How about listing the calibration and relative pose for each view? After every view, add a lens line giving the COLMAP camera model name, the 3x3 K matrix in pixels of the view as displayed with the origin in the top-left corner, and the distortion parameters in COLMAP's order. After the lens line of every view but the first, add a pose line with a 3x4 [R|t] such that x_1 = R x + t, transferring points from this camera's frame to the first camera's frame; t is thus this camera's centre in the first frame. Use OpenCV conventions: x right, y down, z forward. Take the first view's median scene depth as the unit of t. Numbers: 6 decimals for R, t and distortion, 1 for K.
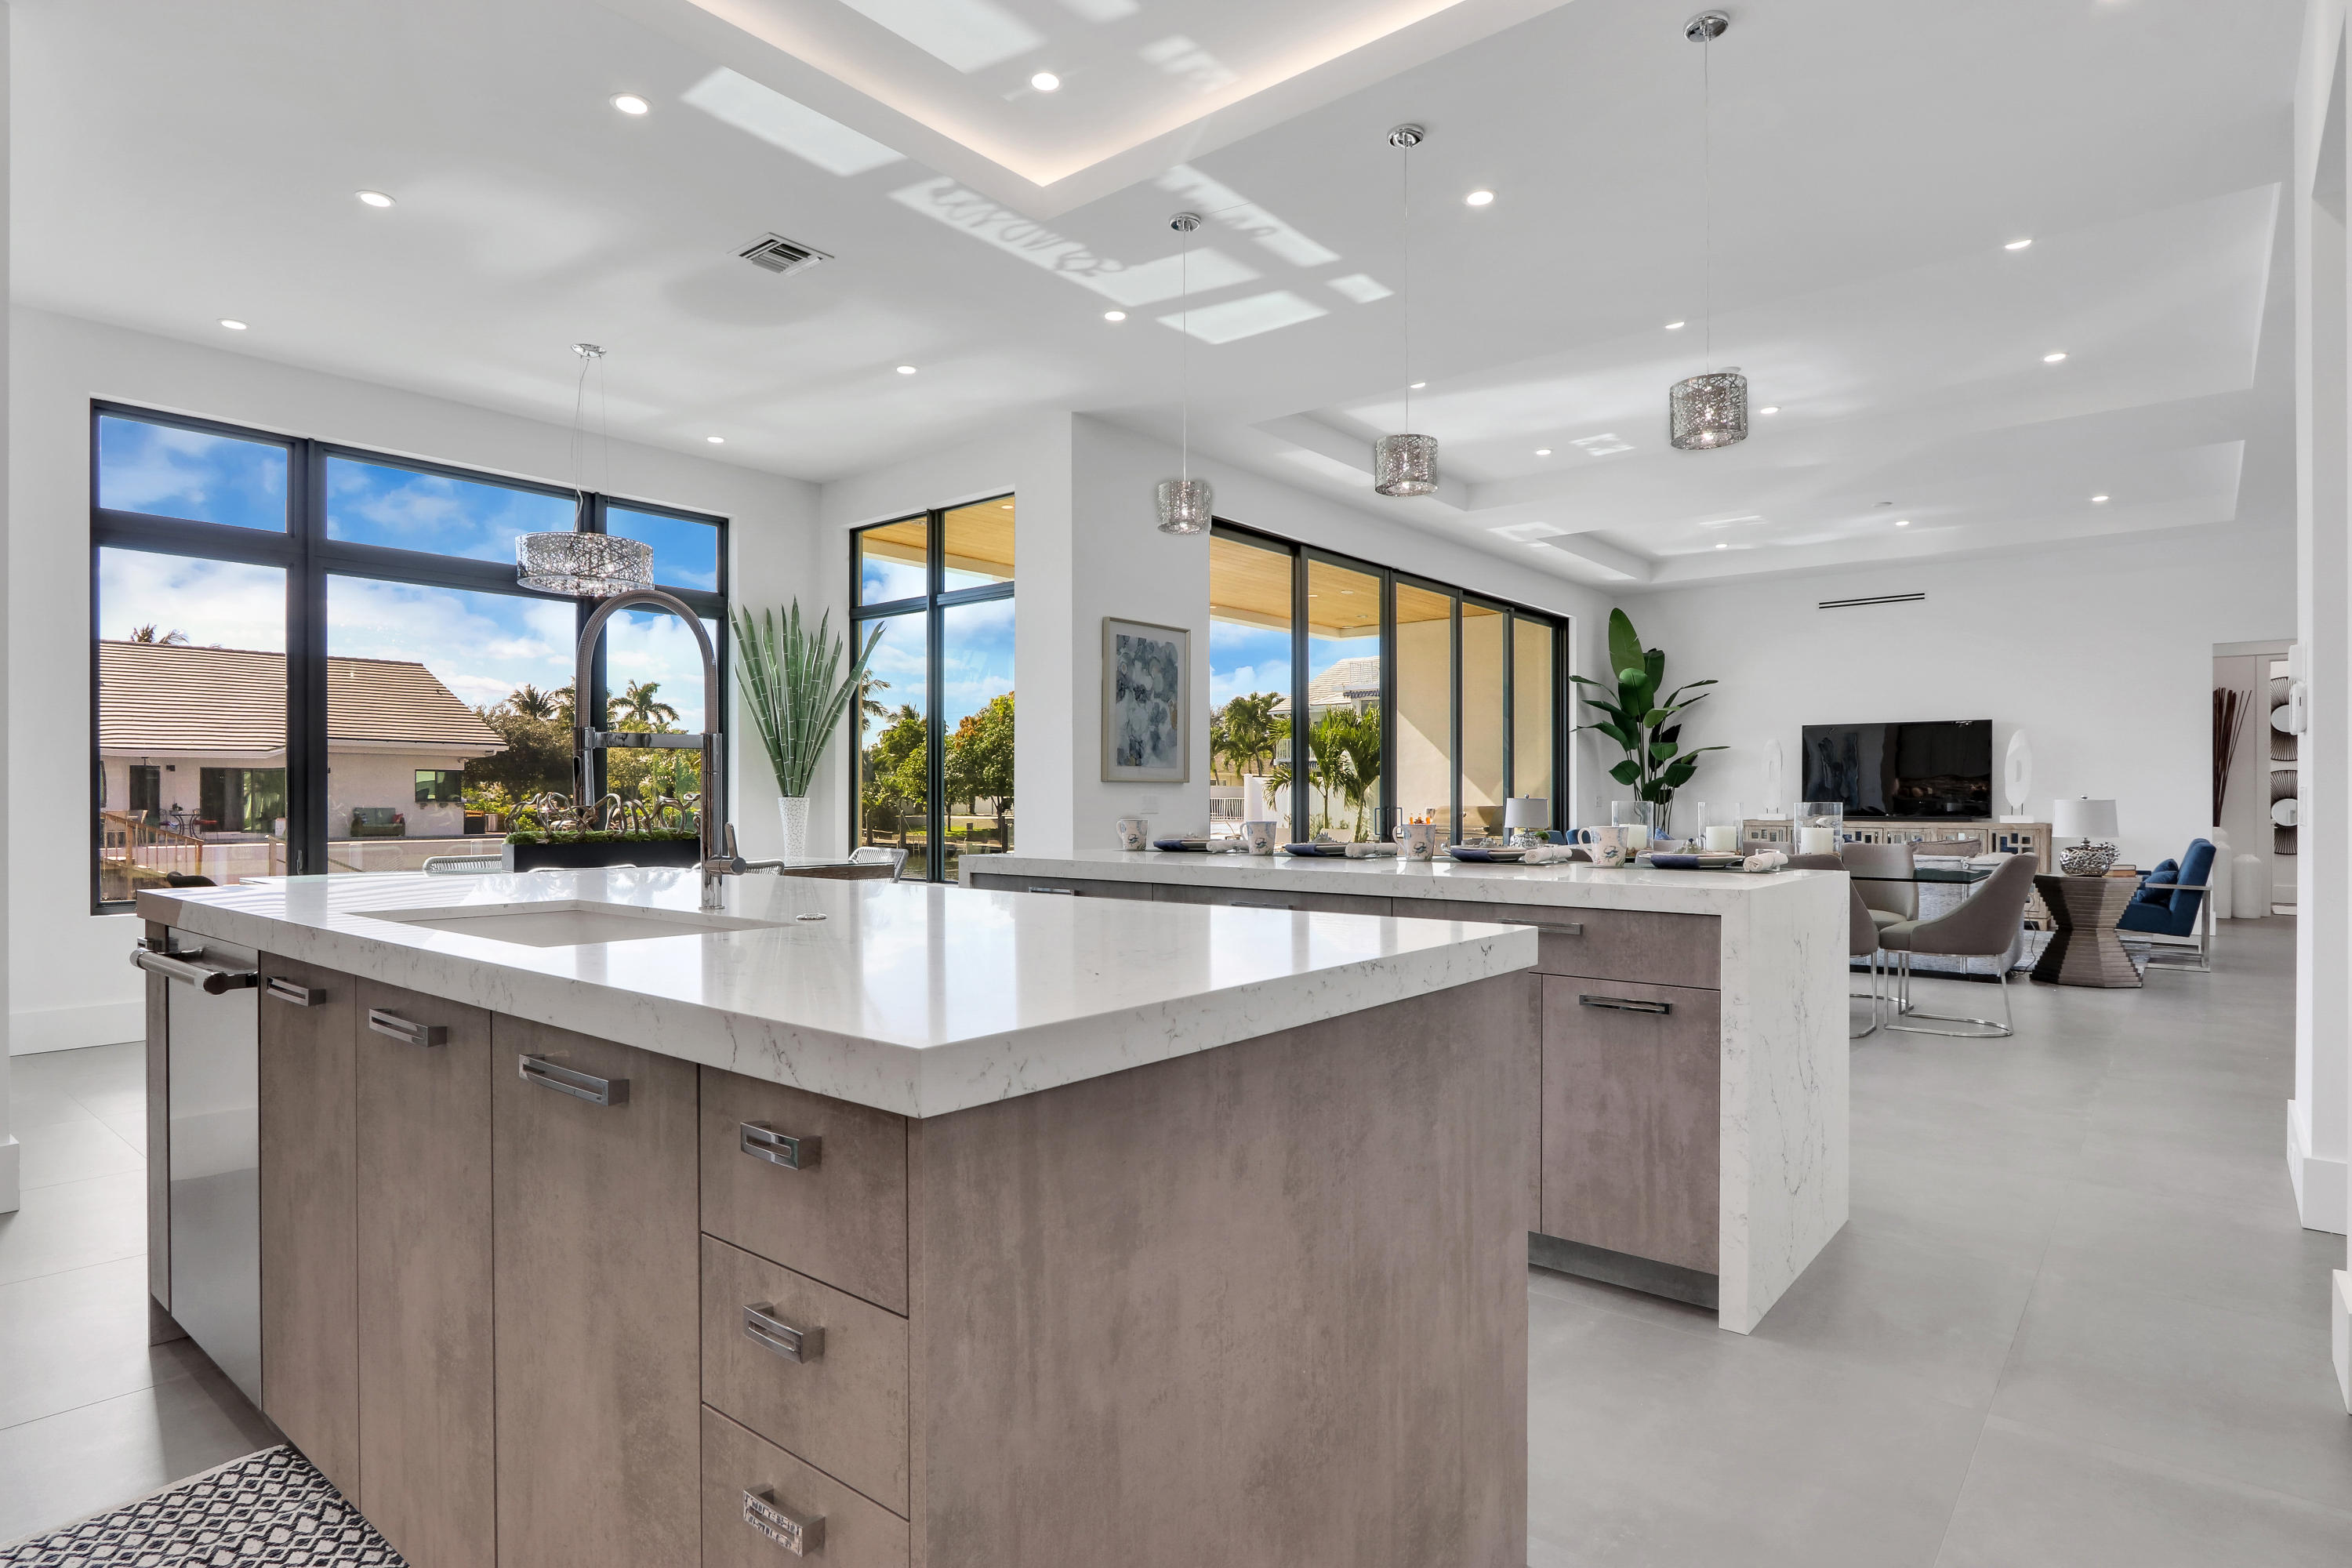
lens RADIAL K [[1234.2, 0, 1191.3], [0, 1234.2, 797.3], [0, 0, 1]] dist [-0.001660, -0.000579]
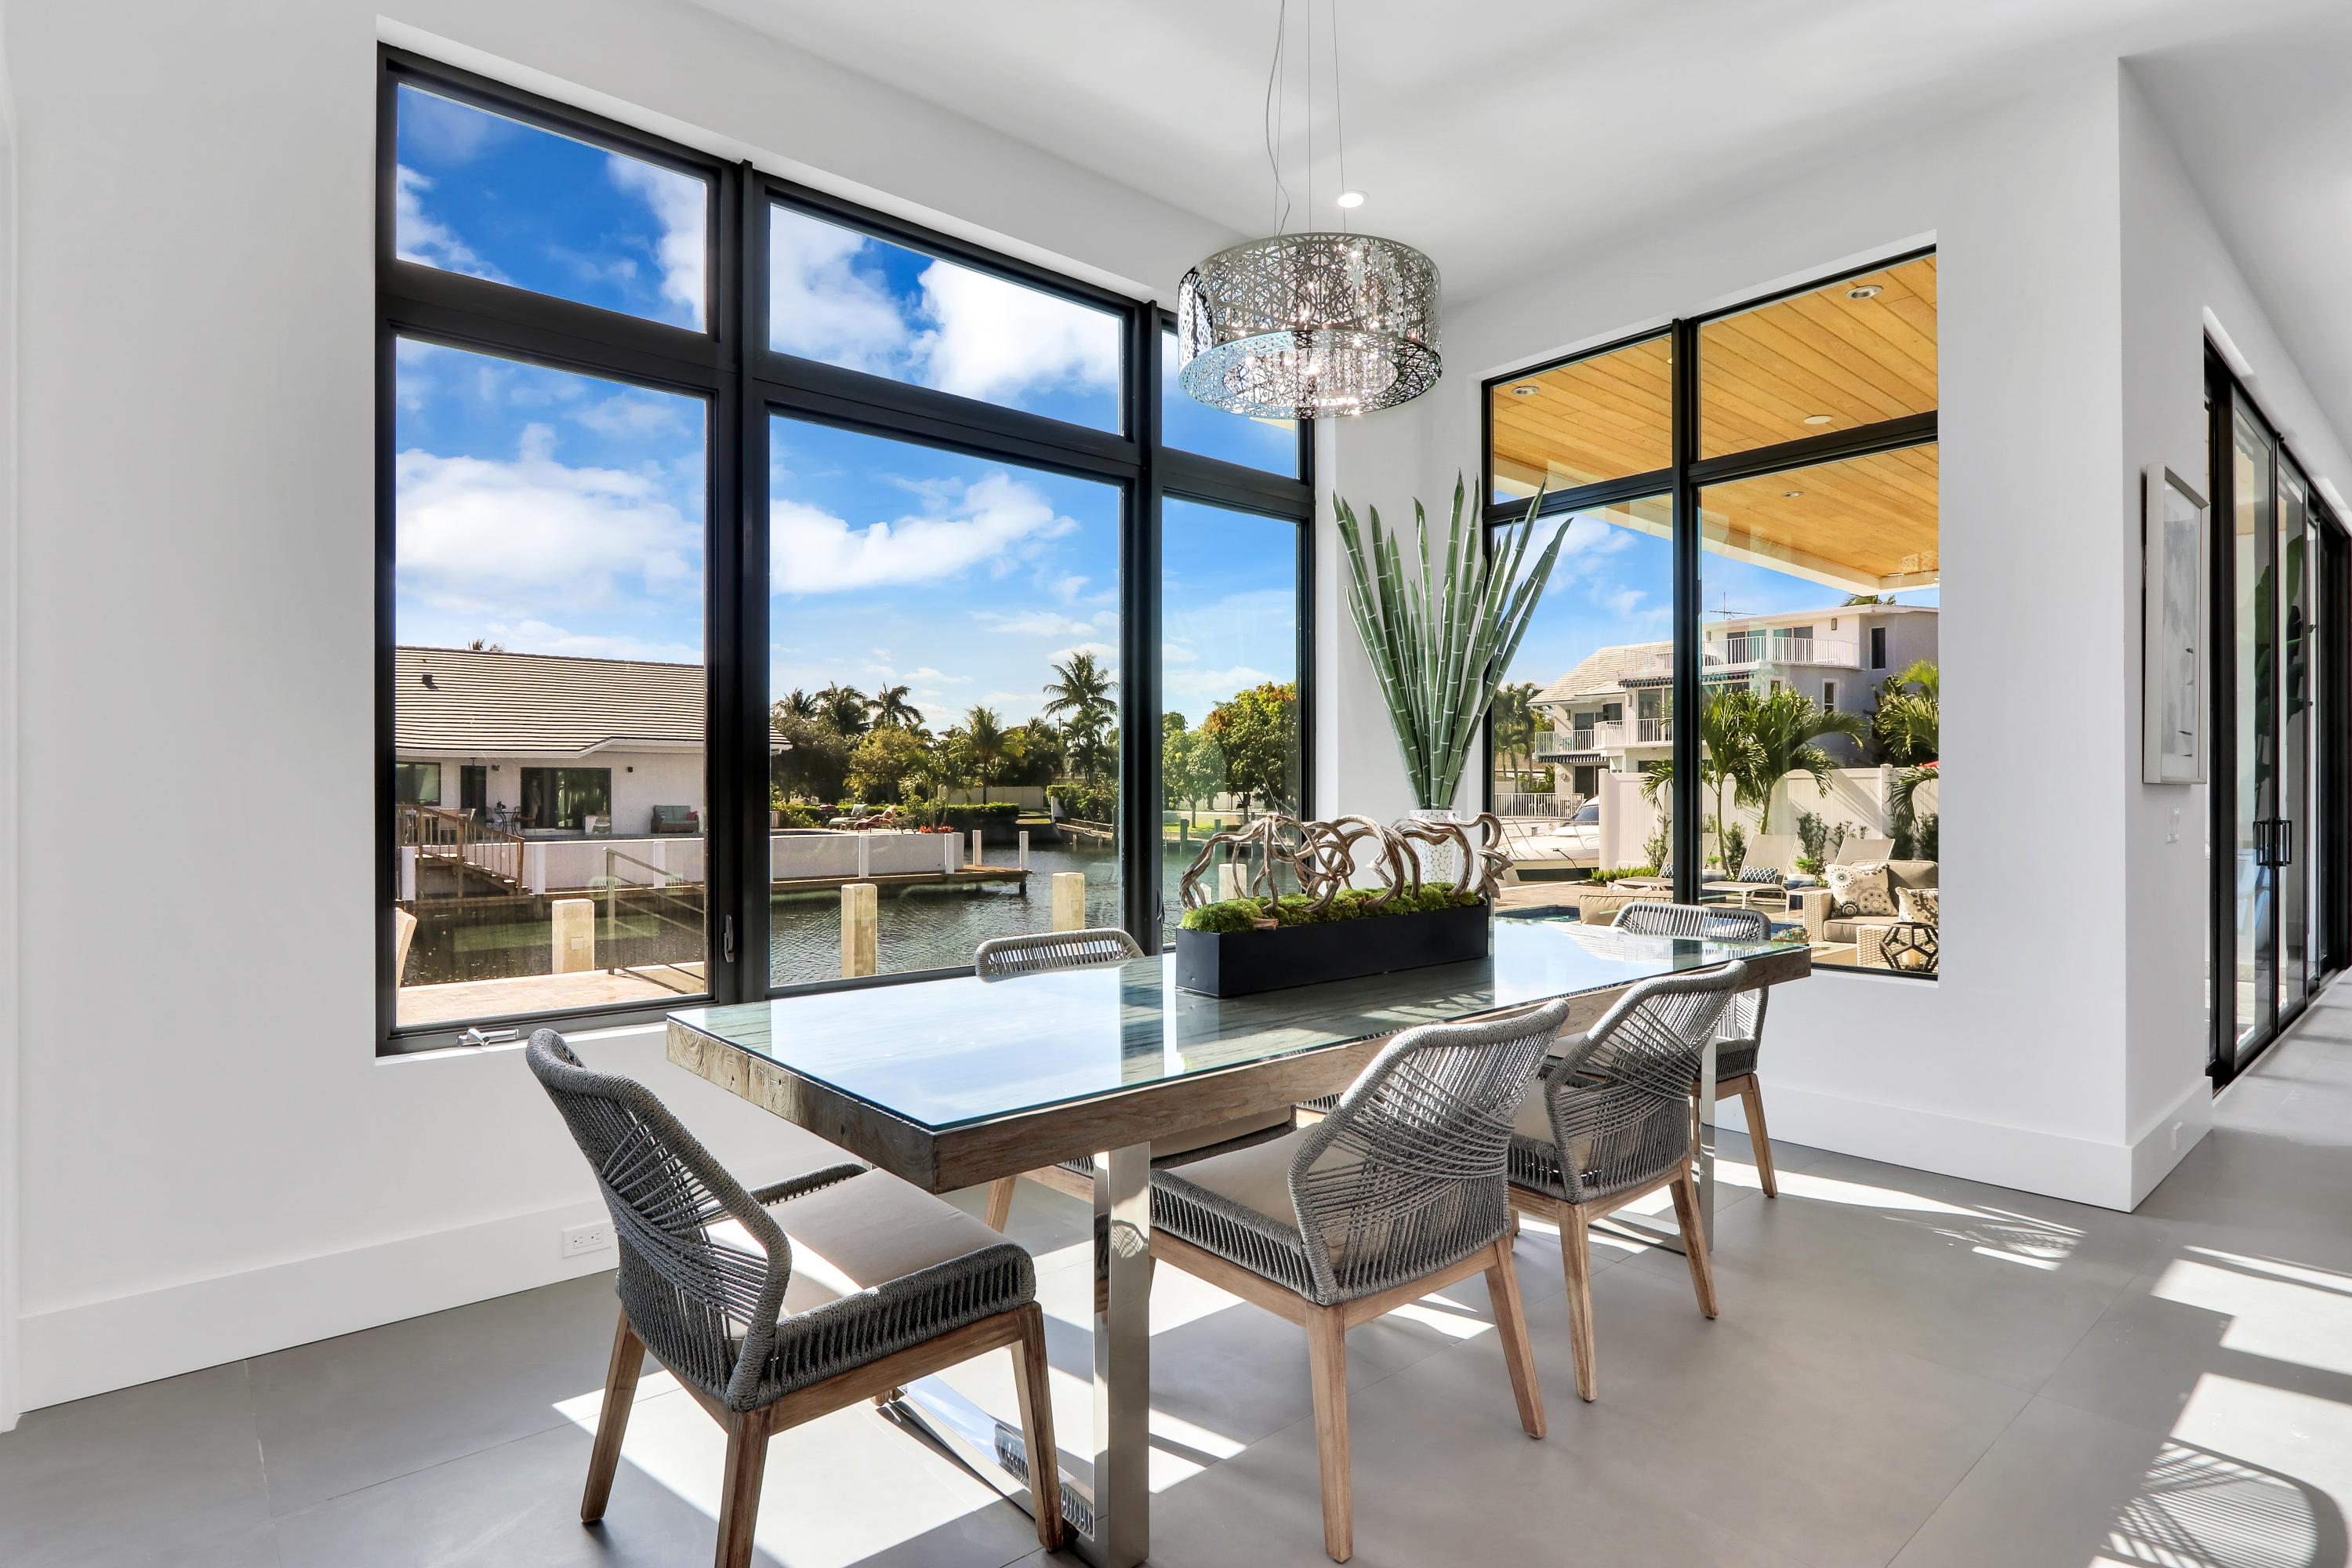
lens RADIAL K [[1130.2, 0, 1179.3], [0, 1130.2, 778.7], [0, 0, 1]] dist [-0.000732, -0.000231]
pose [[0.989402, -0.003905, -0.145151, -0.121395], [0.002378, 0.999940, -0.010691, -0.003151], [0.145184, 0.010233, 0.989352, 0.142997]]
